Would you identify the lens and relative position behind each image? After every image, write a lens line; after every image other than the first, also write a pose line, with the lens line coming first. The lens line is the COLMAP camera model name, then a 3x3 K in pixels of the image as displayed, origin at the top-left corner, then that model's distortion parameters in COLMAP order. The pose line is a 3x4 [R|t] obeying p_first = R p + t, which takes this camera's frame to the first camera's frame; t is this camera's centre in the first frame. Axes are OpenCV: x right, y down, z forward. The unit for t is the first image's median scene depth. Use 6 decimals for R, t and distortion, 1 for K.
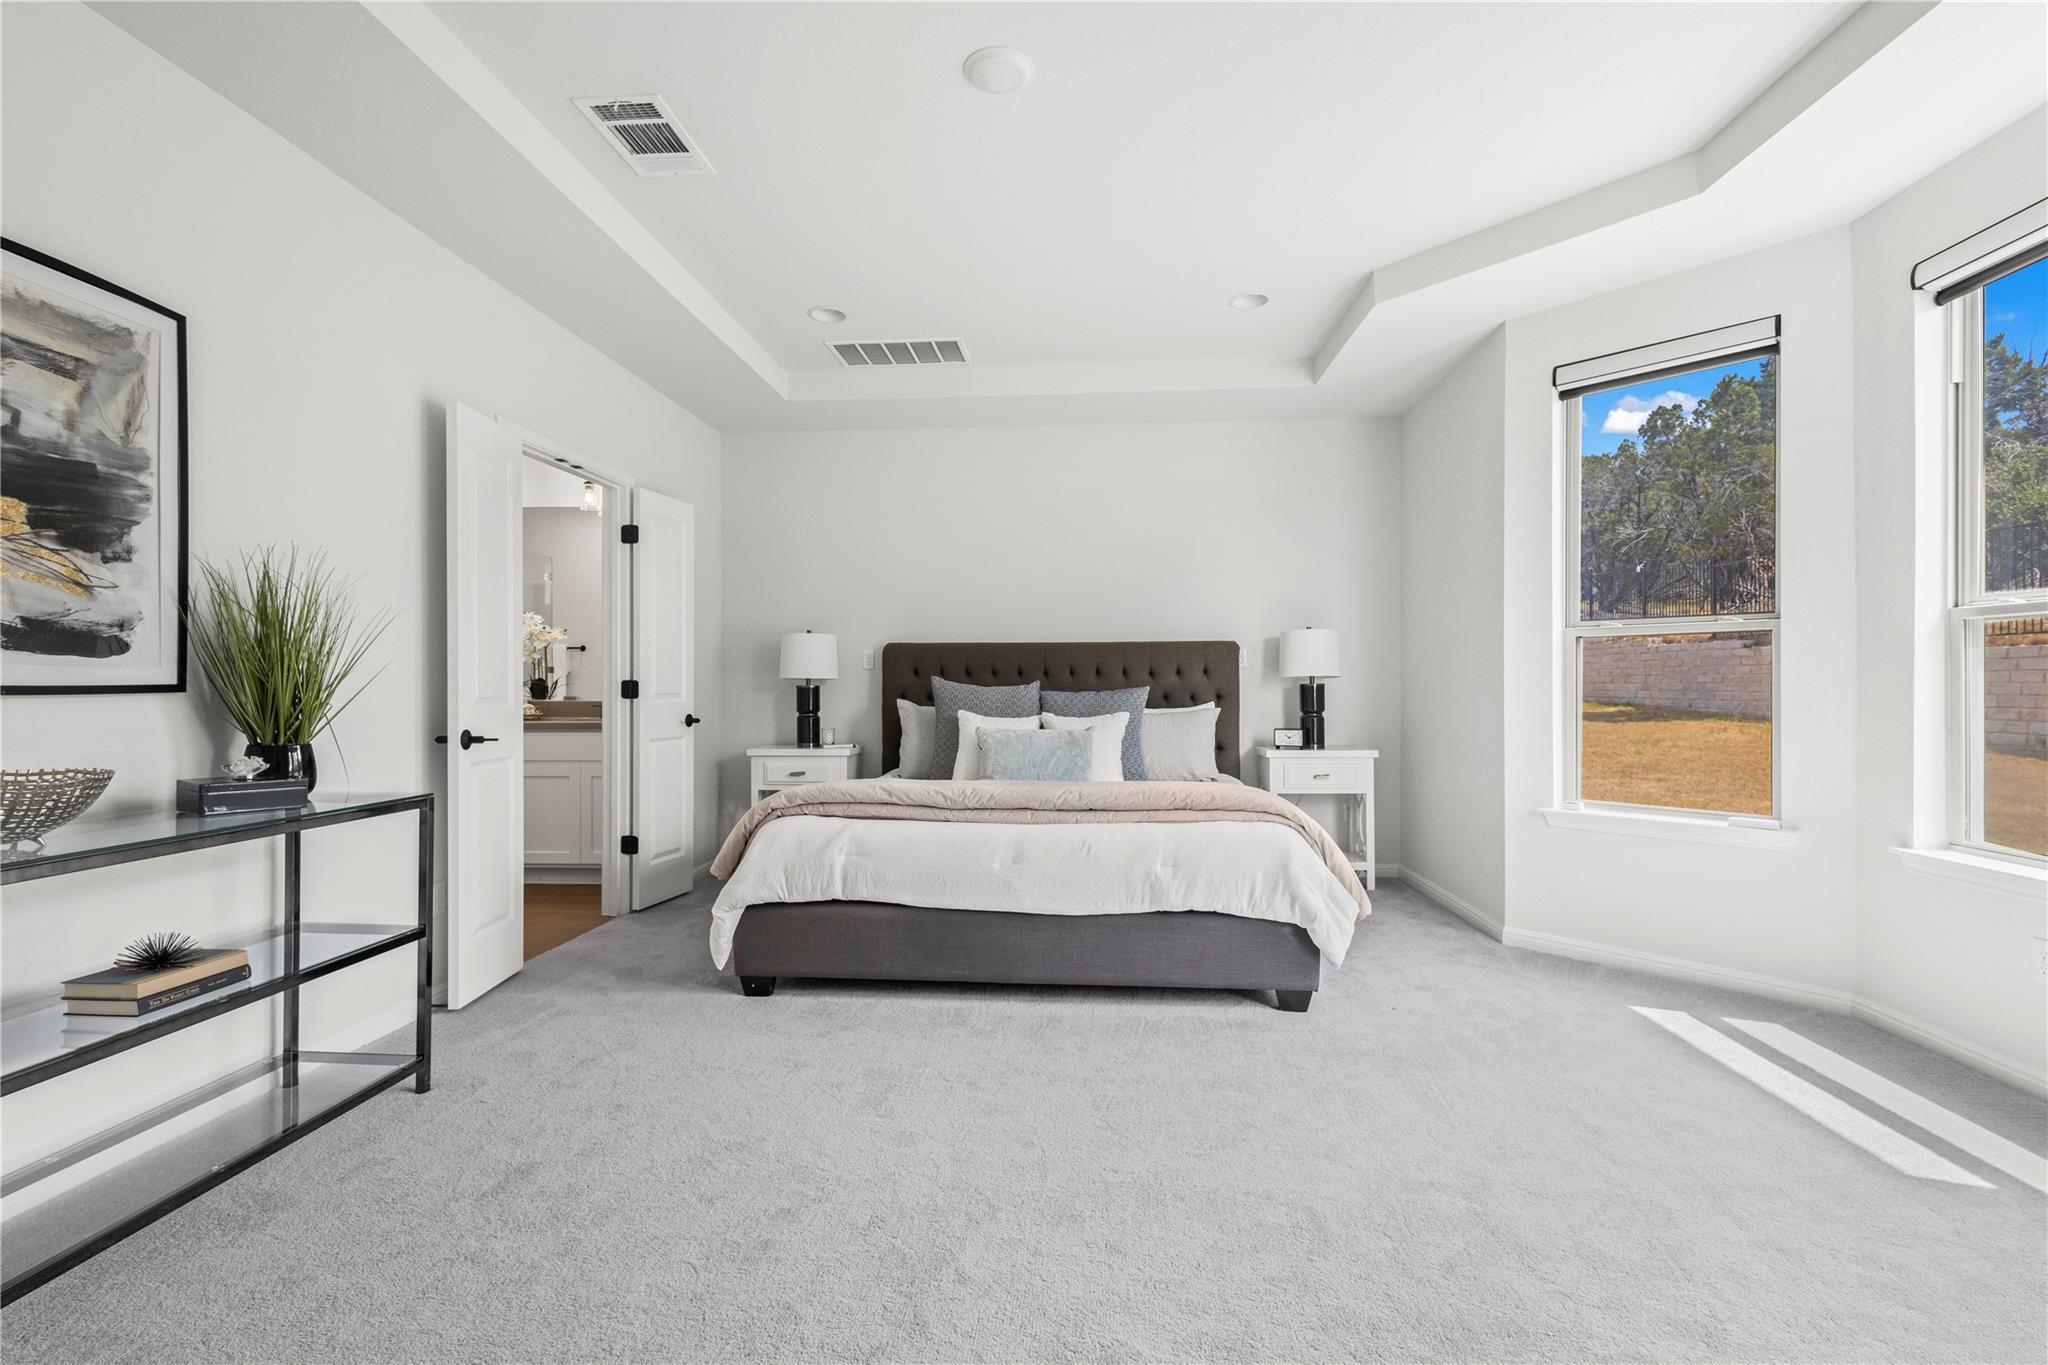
lens RADIAL K [[936.9, 0, 1023.7], [0, 936.9, 691.1], [0, 0, 1]] dist [0.008518, -0.001183]
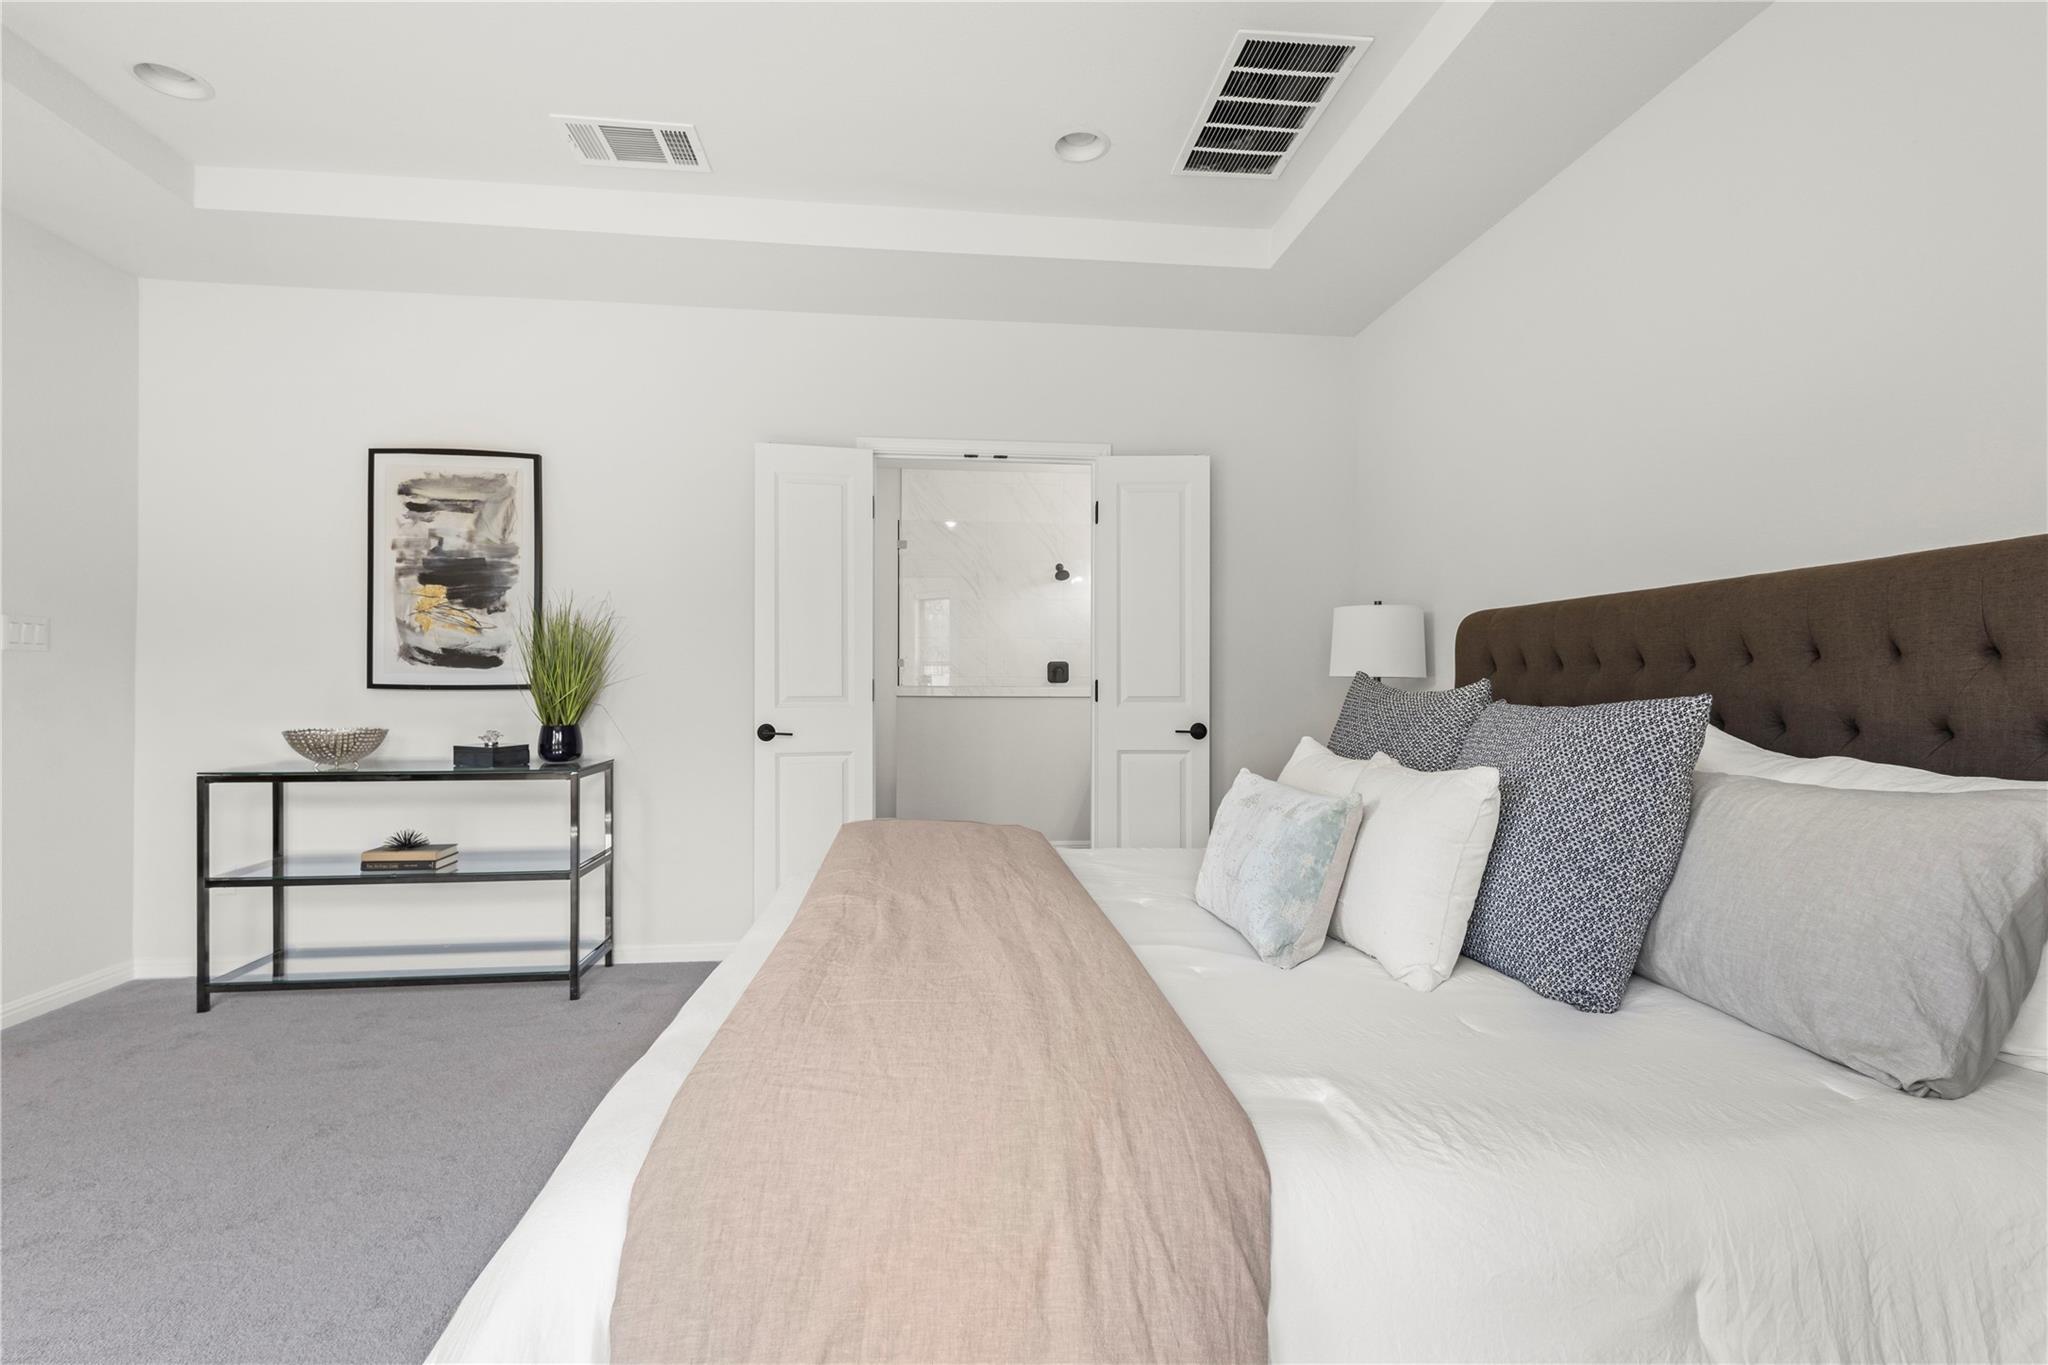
lens RADIAL K [[936.9, 0, 1023.5], [0, 936.9, 685.4], [0, 0, 1]] dist [0.008518, -0.001183]
pose [[0.186605, 0.001908, -0.982433, 0.509832], [-0.008717, 0.999962, 0.000286, -0.007945], [0.982396, 0.008511, 0.186615, 0.930567]]
